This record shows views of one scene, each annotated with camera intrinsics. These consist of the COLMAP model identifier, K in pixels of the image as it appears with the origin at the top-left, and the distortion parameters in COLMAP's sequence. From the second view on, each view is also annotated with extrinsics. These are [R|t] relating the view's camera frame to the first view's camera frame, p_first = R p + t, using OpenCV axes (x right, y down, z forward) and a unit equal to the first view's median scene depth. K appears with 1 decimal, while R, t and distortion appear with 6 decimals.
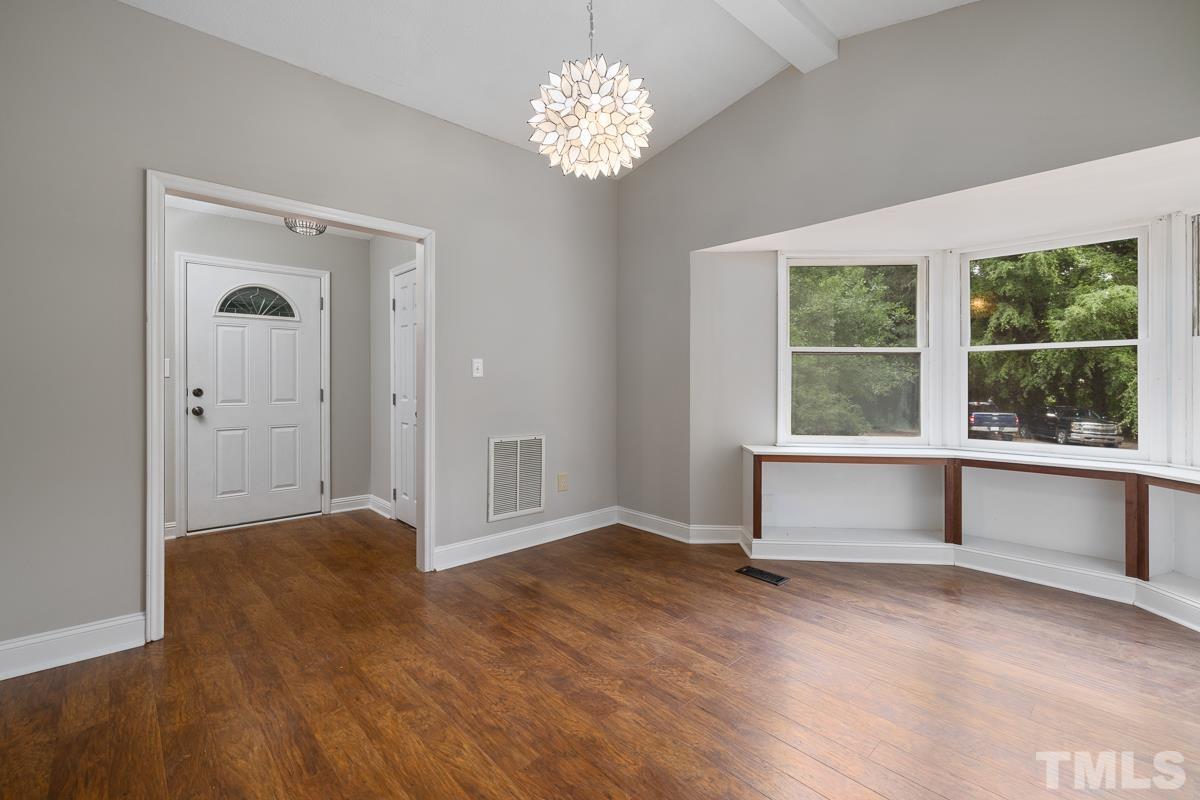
lens RADIAL K [[522.9, 0, 601.1], [0, 522.9, 382.3], [0, 0, 1]] dist [0.001977, 0.000188]
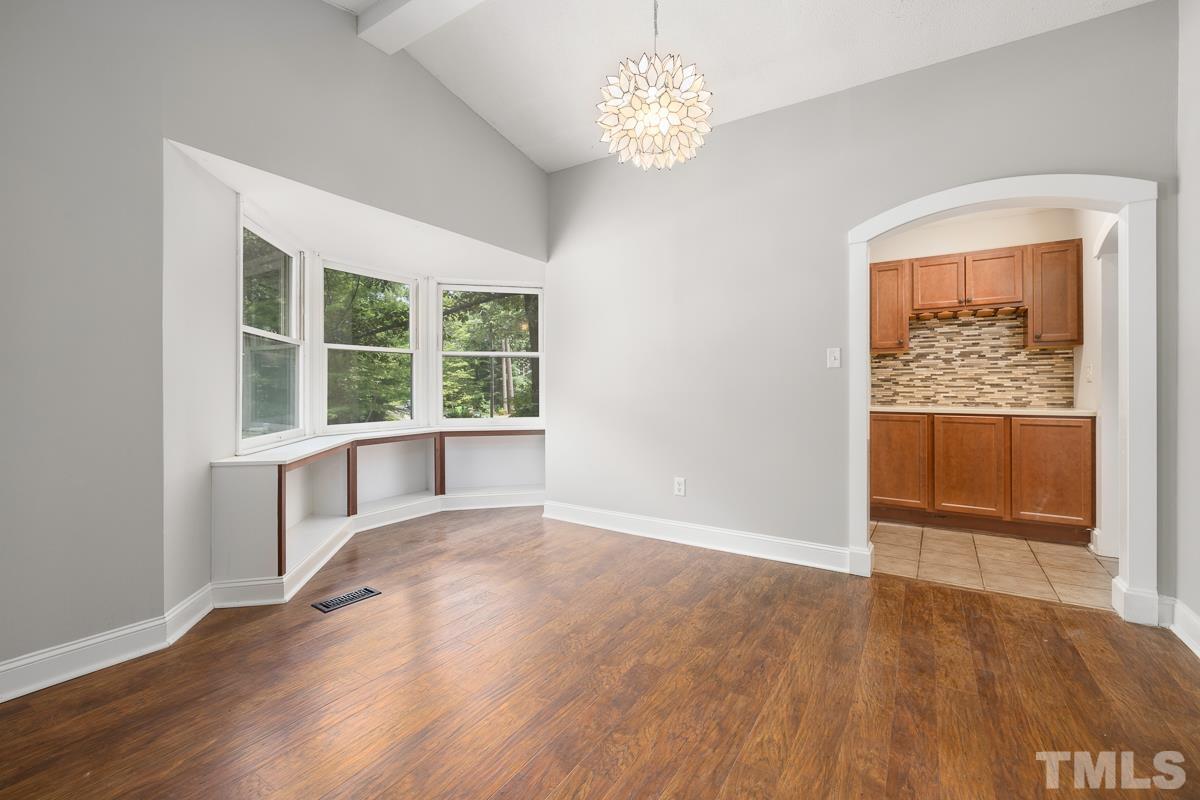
lens RADIAL K [[512.1, 0, 596.3], [0, 512.1, 395.9], [0, 0, 1]] dist [0.002956, 0.000373]
pose [[-0.248586, -0.018364, 0.968436, -1.032226], [-0.002245, 0.999828, 0.018383, 0.048088], [-0.968607, 0.002395, -0.248584, 1.448510]]
